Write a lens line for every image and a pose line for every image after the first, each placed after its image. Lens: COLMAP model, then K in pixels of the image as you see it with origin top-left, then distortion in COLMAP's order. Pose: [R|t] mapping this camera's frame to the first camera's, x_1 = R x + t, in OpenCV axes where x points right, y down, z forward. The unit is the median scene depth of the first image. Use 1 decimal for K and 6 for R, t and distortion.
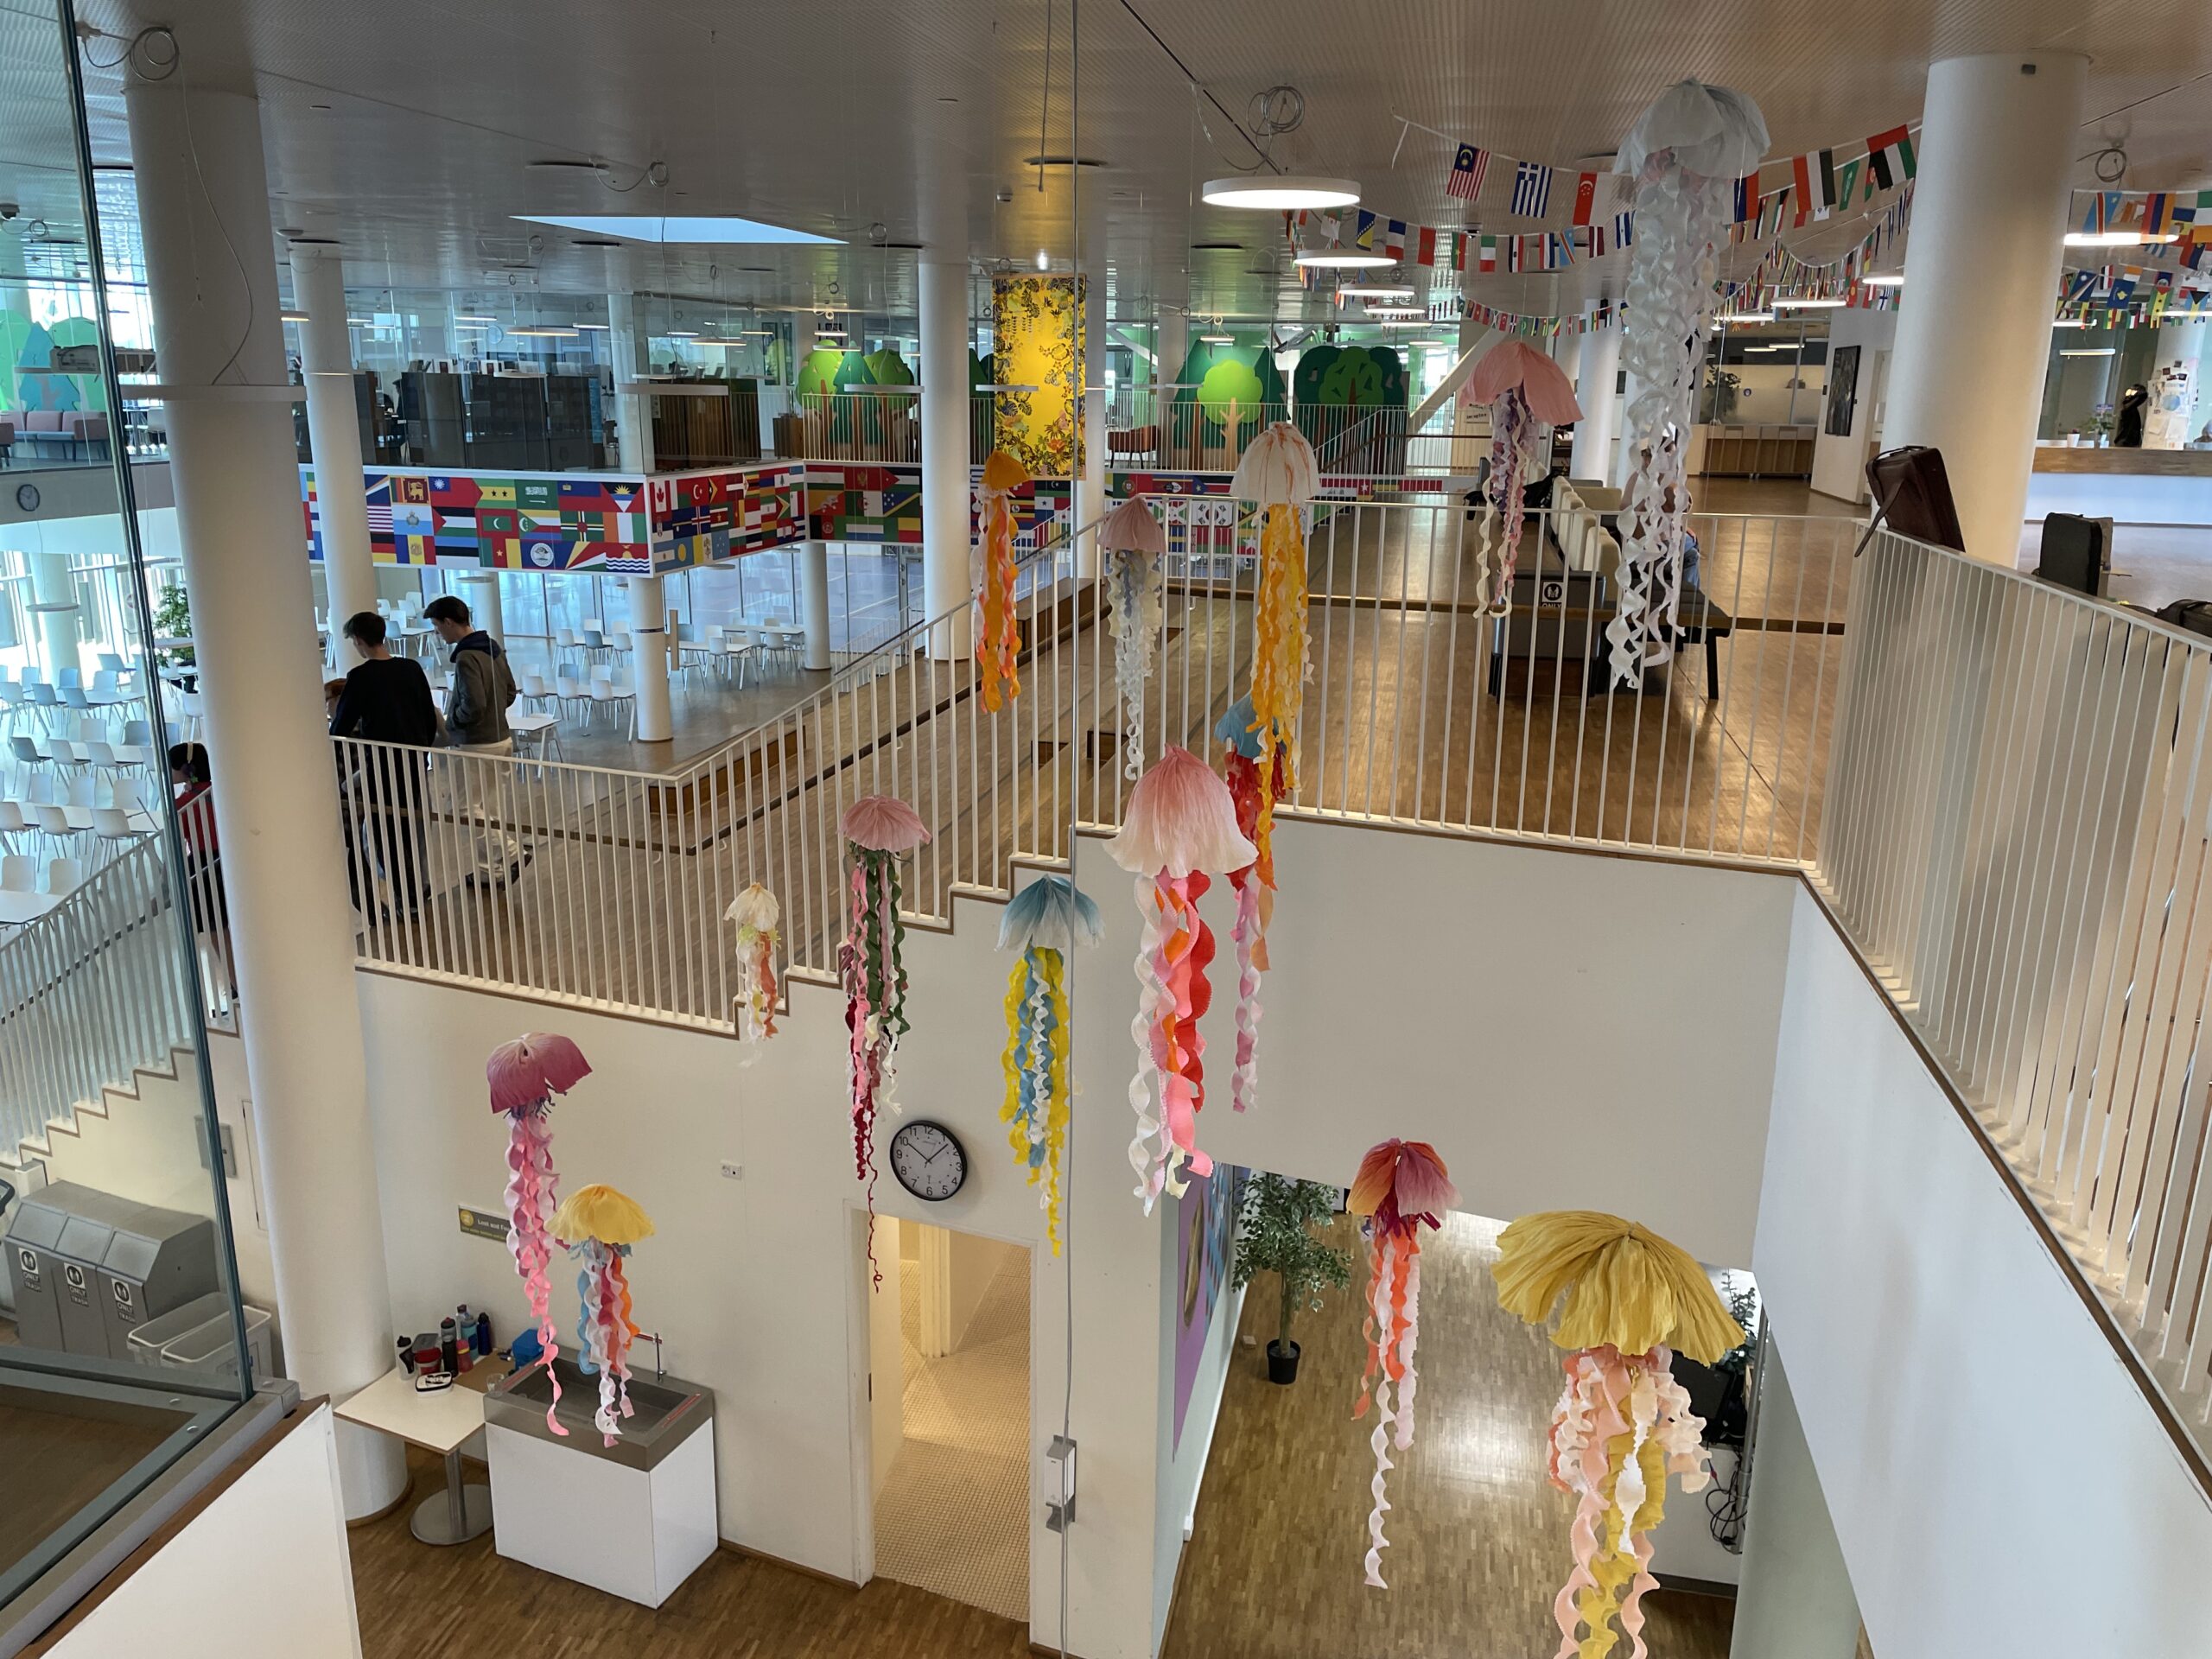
lens RADIAL K [[1684.2, 0, 1105.9], [0, 1684.2, 827.5], [0, 0, 1]] dist [-0.003622, -0.001697]
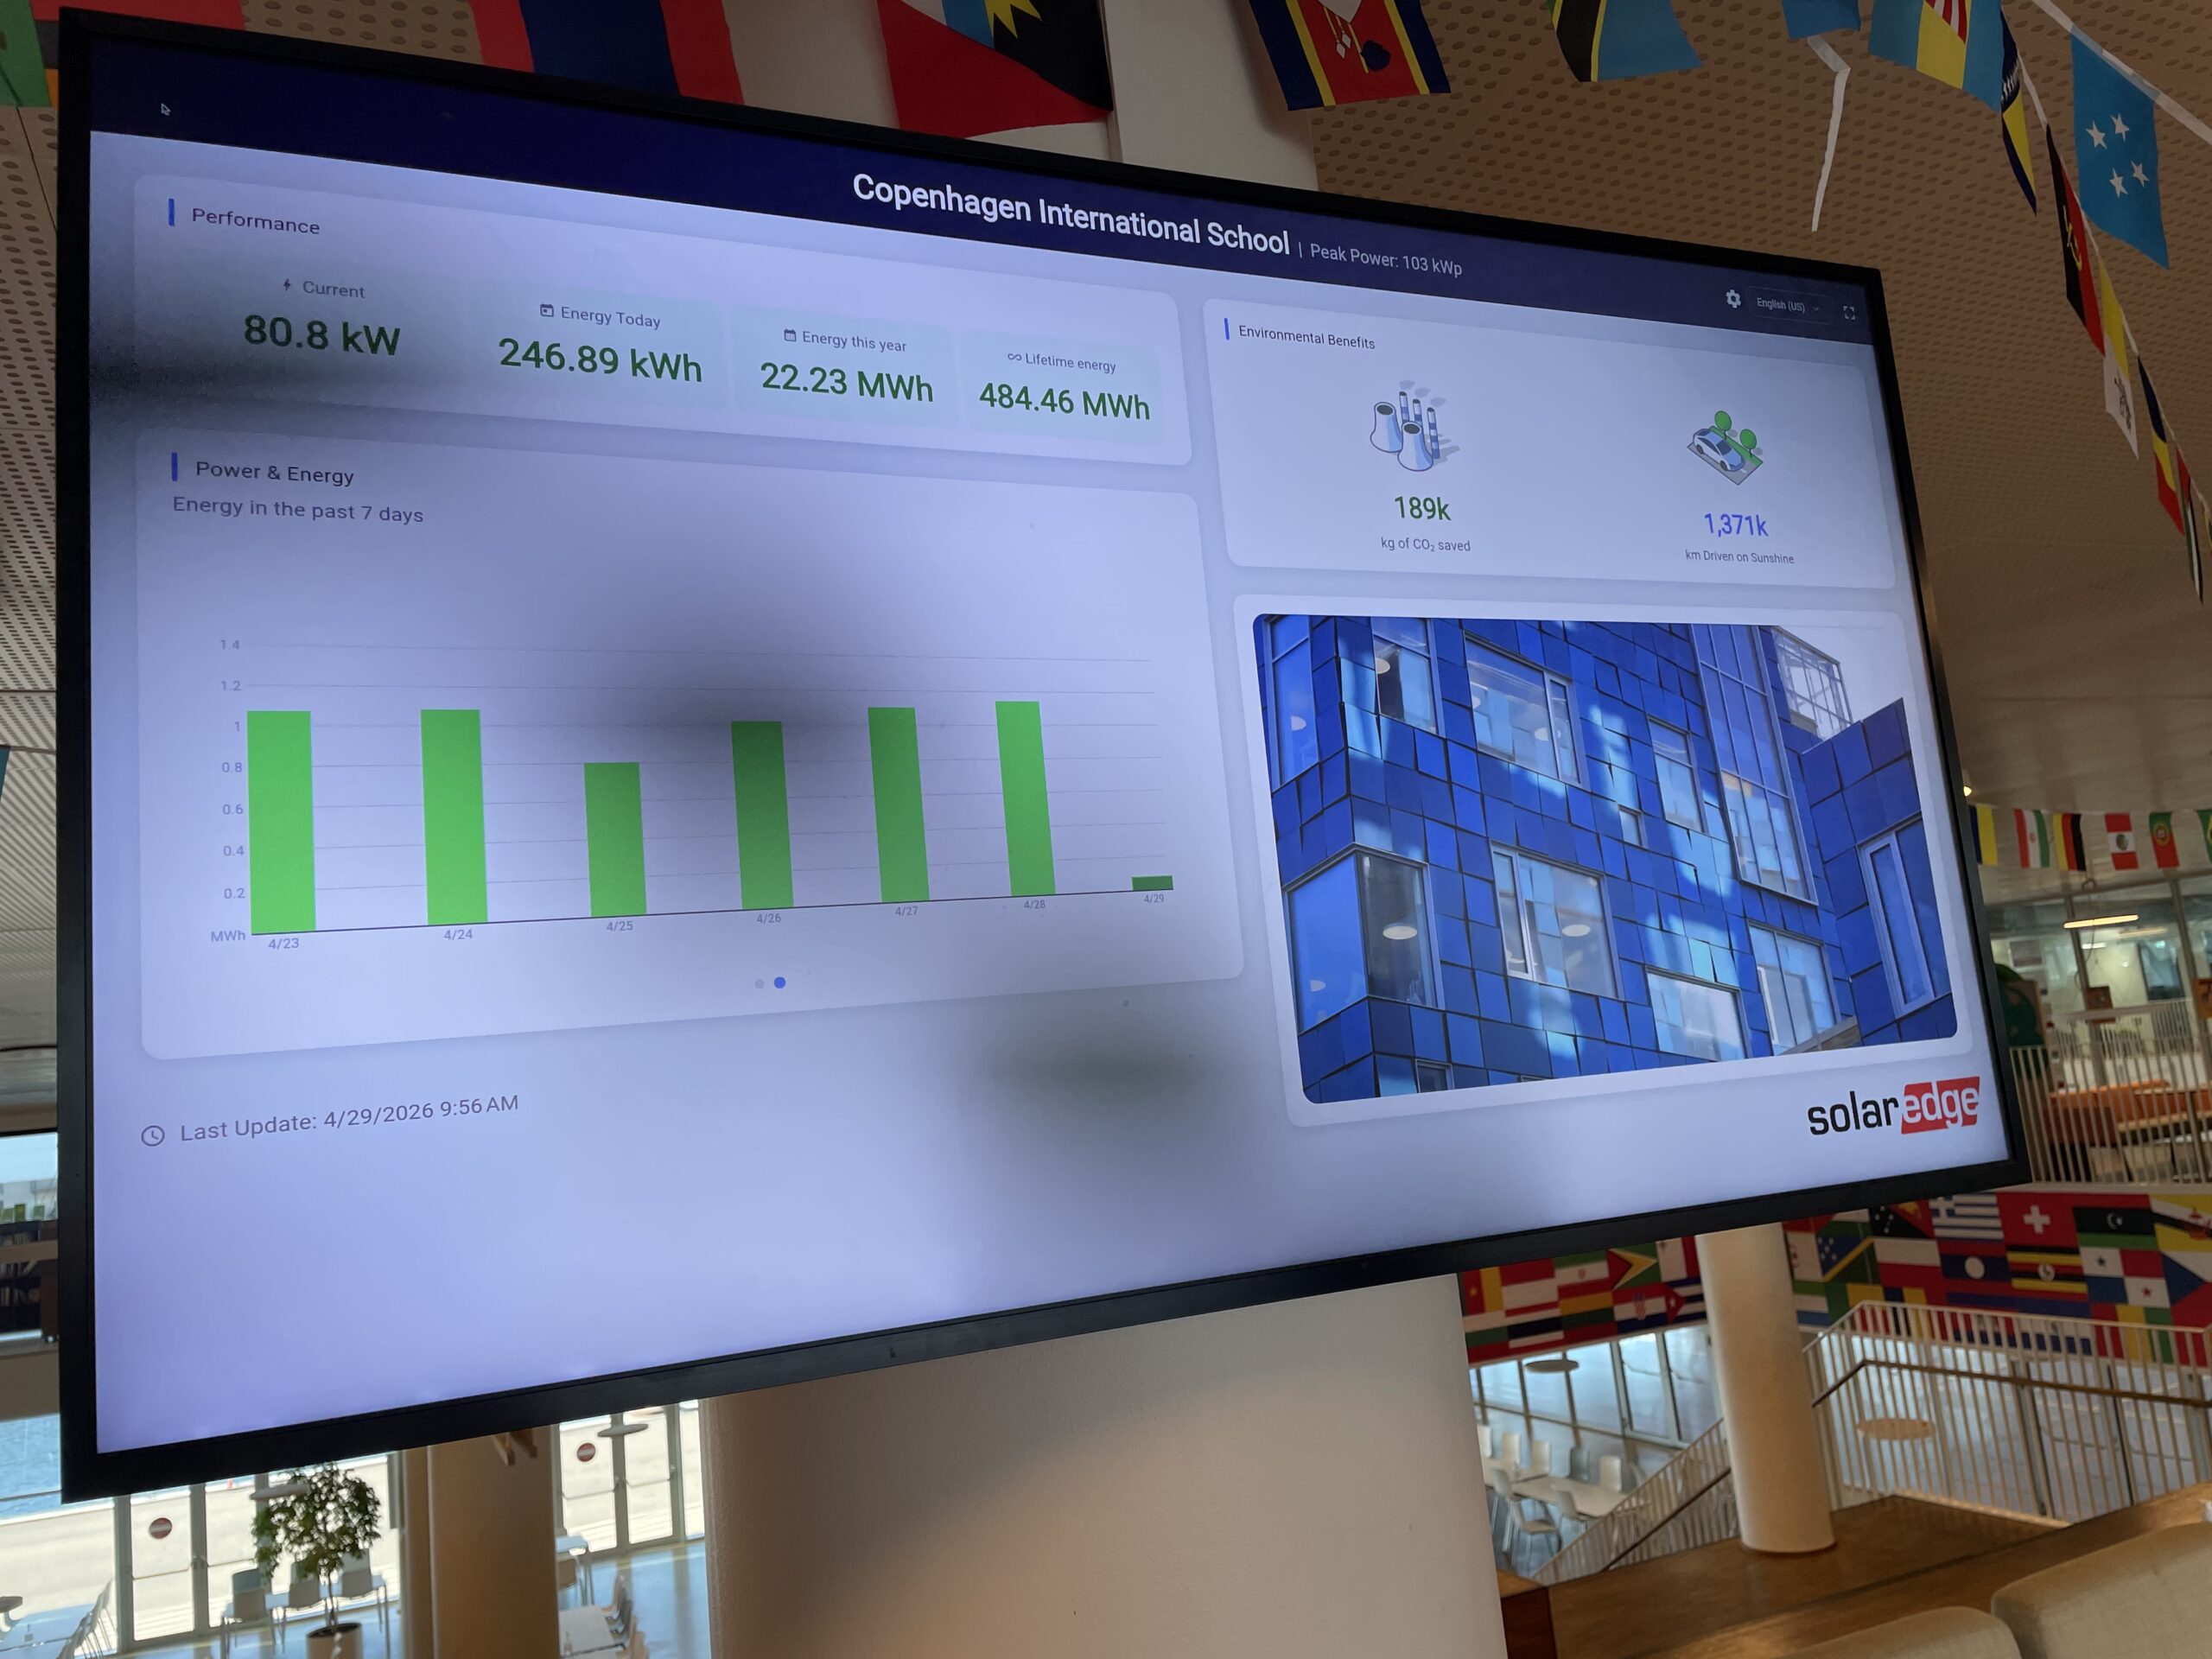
lens RADIAL K [[1684.2, 0, 1106.3], [0, 1684.2, 828.1], [0, 0, 1]] dist [-0.003622, -0.001697]
pose [[0.569673, -0.198225, -0.797608, 0.200329], [-0.107470, 0.944179, -0.311409, -0.131918], [0.814814, 0.263120, 0.516571, 0.507012]]
